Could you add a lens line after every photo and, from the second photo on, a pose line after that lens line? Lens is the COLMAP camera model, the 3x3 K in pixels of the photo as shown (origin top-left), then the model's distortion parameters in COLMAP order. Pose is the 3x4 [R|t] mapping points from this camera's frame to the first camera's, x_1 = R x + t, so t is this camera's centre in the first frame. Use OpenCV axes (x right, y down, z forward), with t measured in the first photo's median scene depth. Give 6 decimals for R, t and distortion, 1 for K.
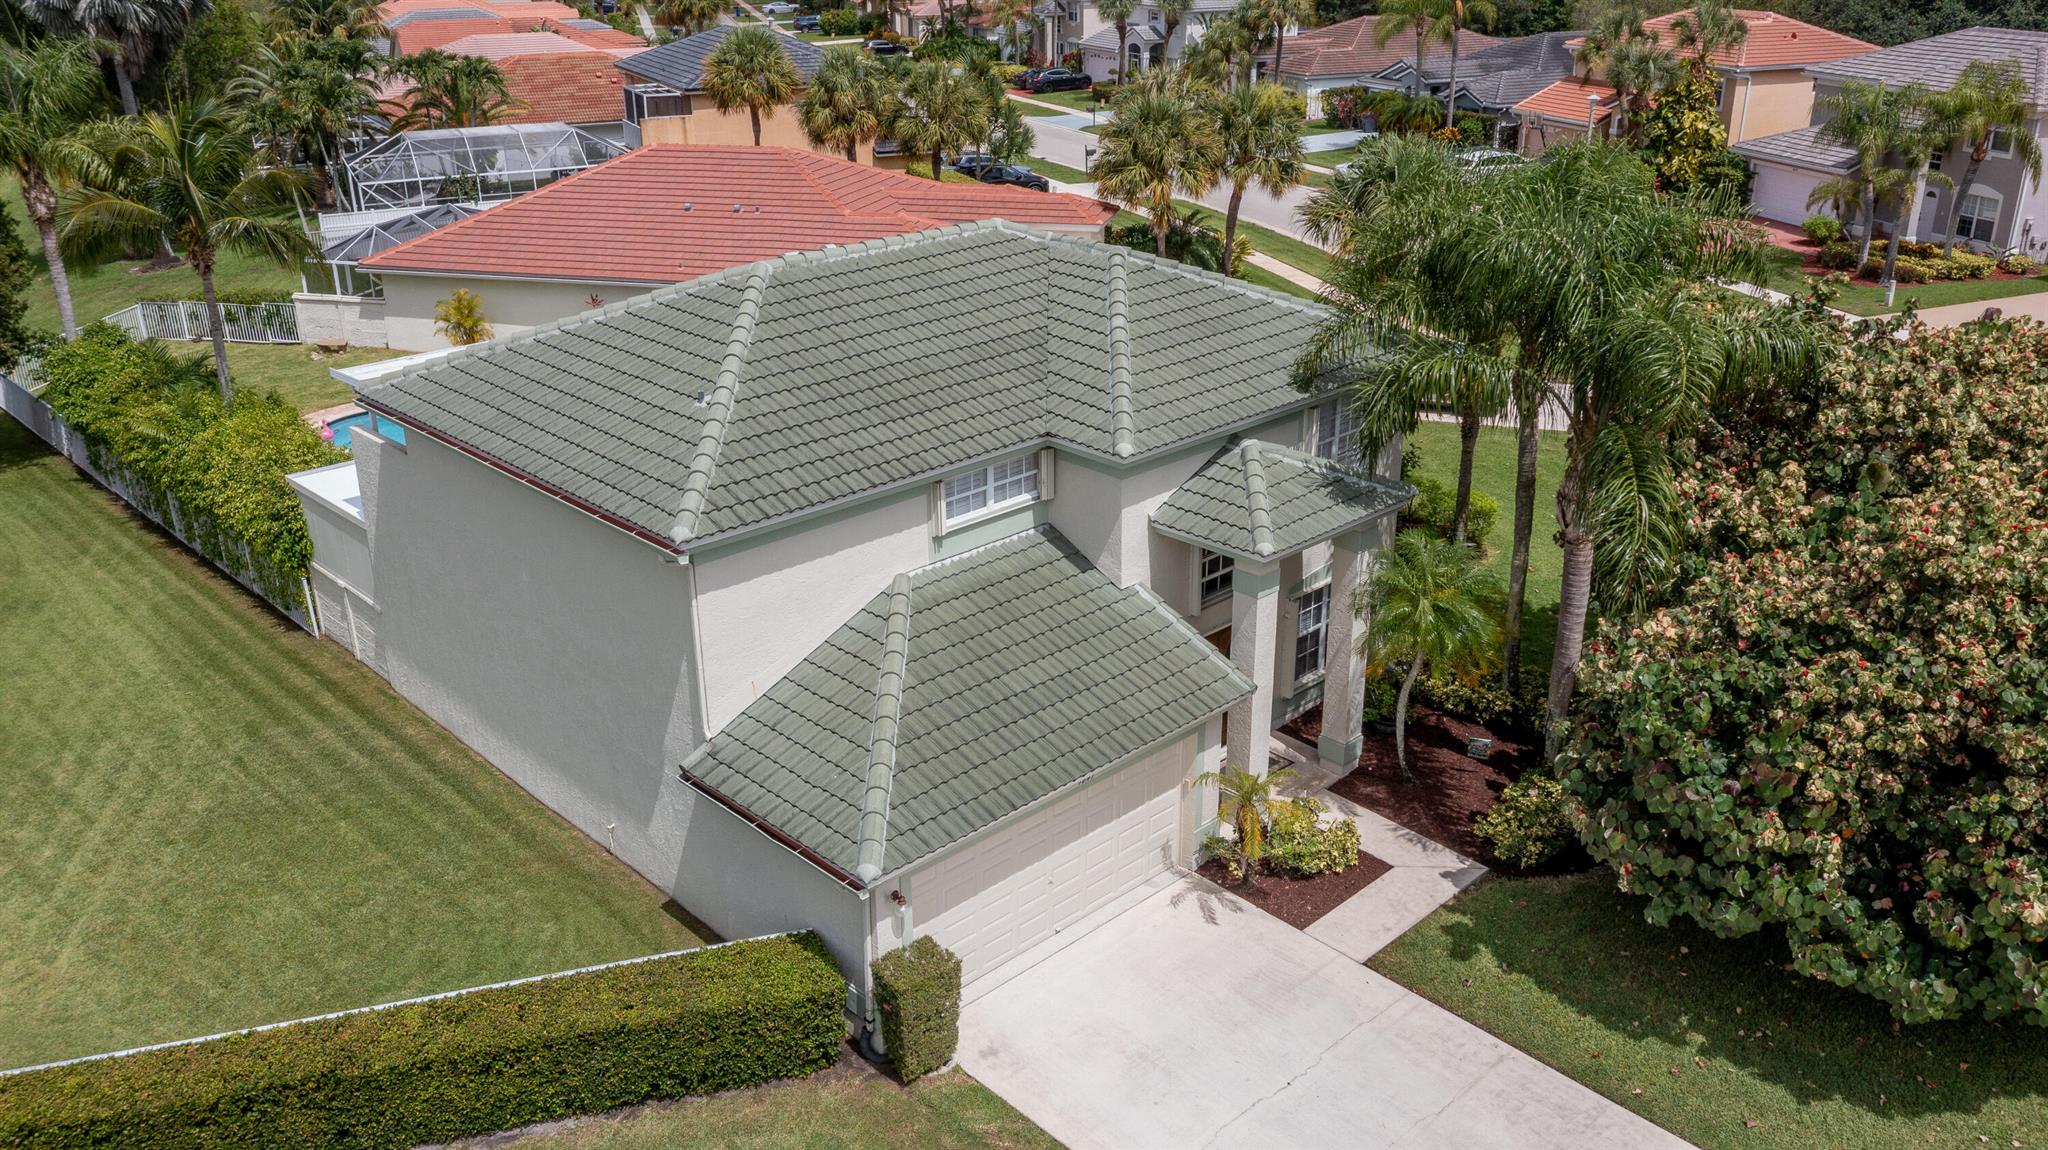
lens RADIAL K [[1622.1, 0, 1024.0], [0, 1622.1, 575.0], [0, 0, 1]] dist [-0.018452, 0.006597]
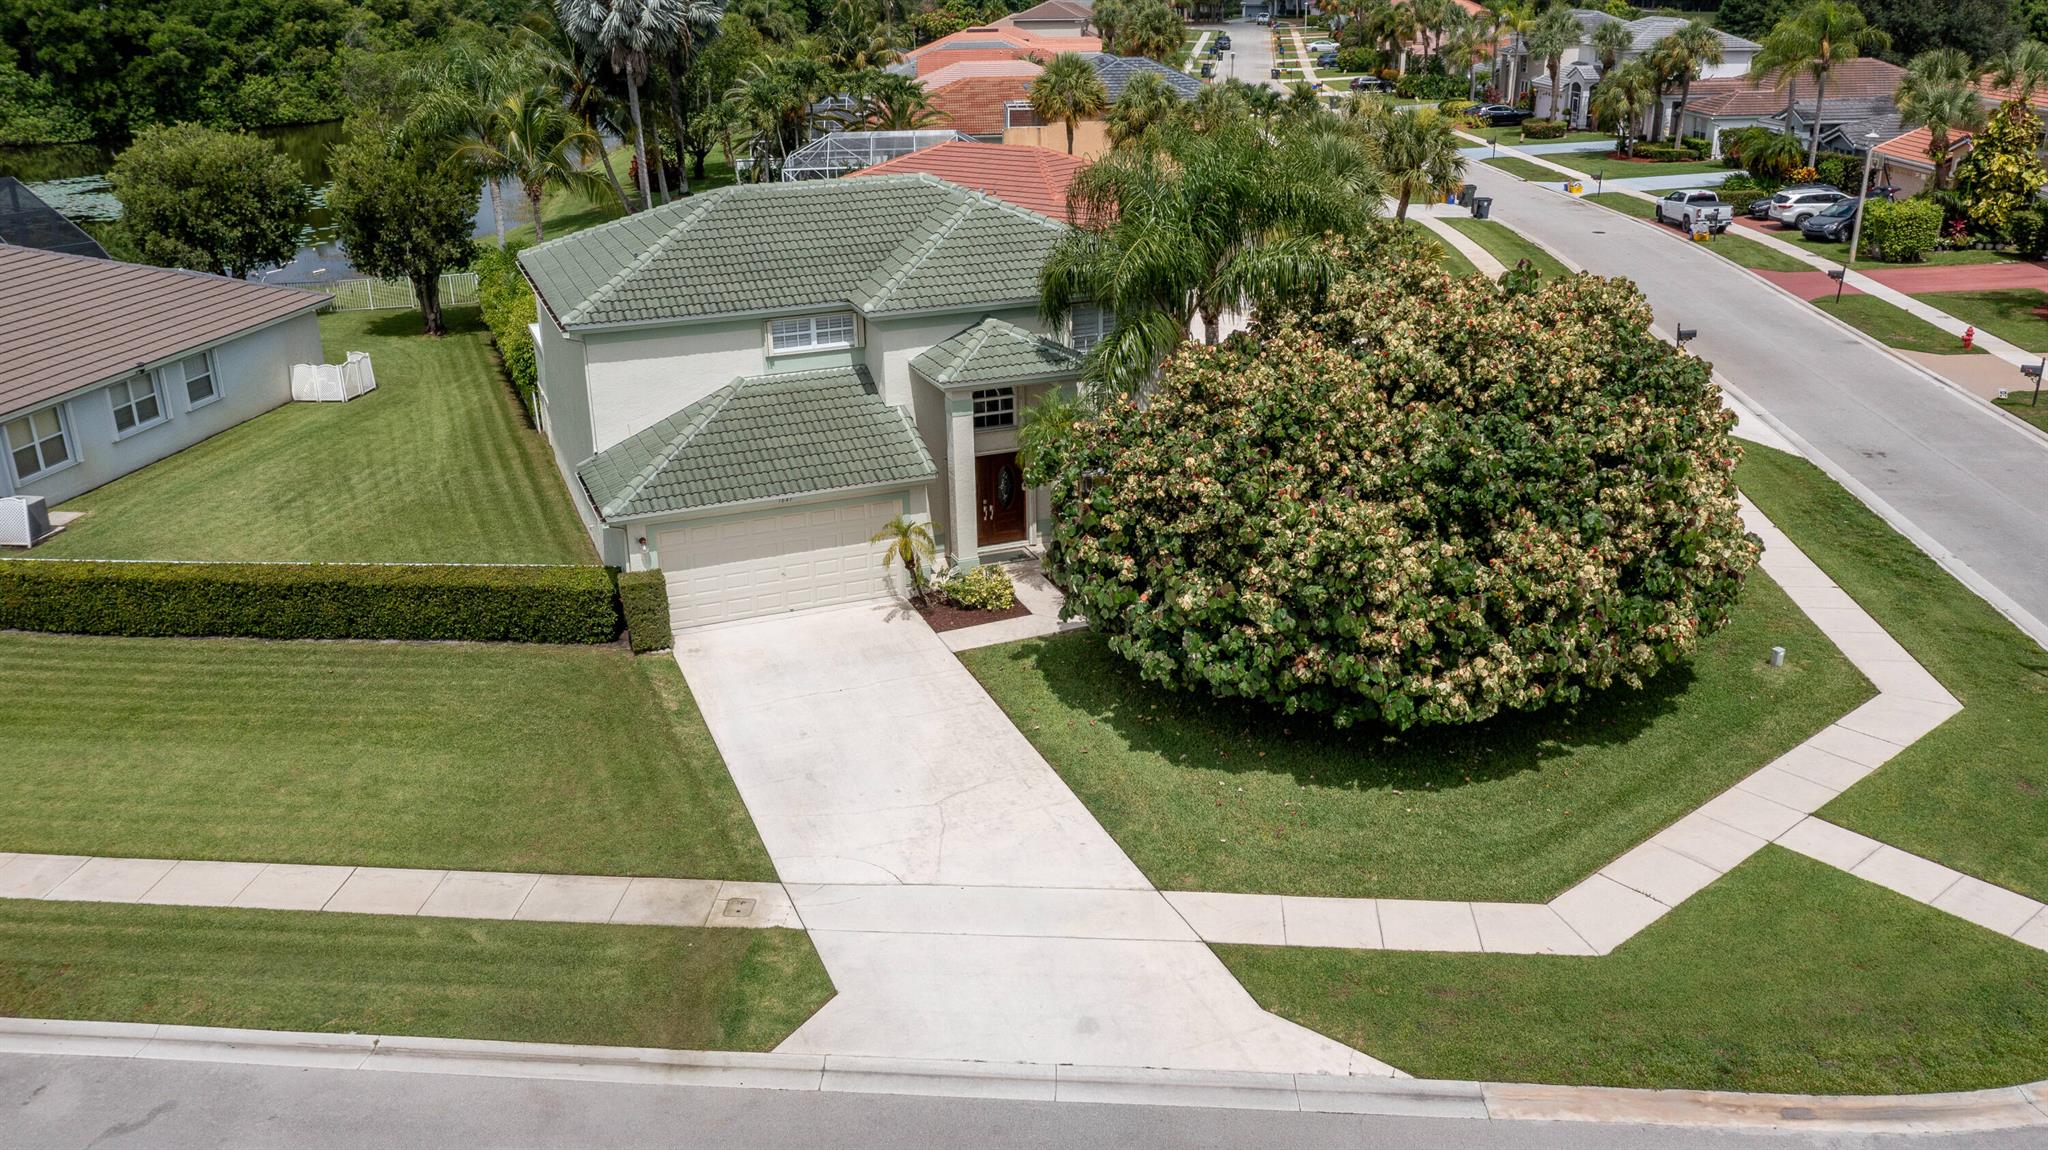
lens RADIAL K [[1622.1, 0, 1024.0], [0, 1622.1, 575.0], [0, 0, 1]] dist [-0.018452, 0.006597]
pose [[0.927050, 0.126338, -0.353011, 0.717231], [-0.134548, 0.990906, 0.001295, 0.141873], [0.349964, 0.046297, 0.935618, -0.359121]]
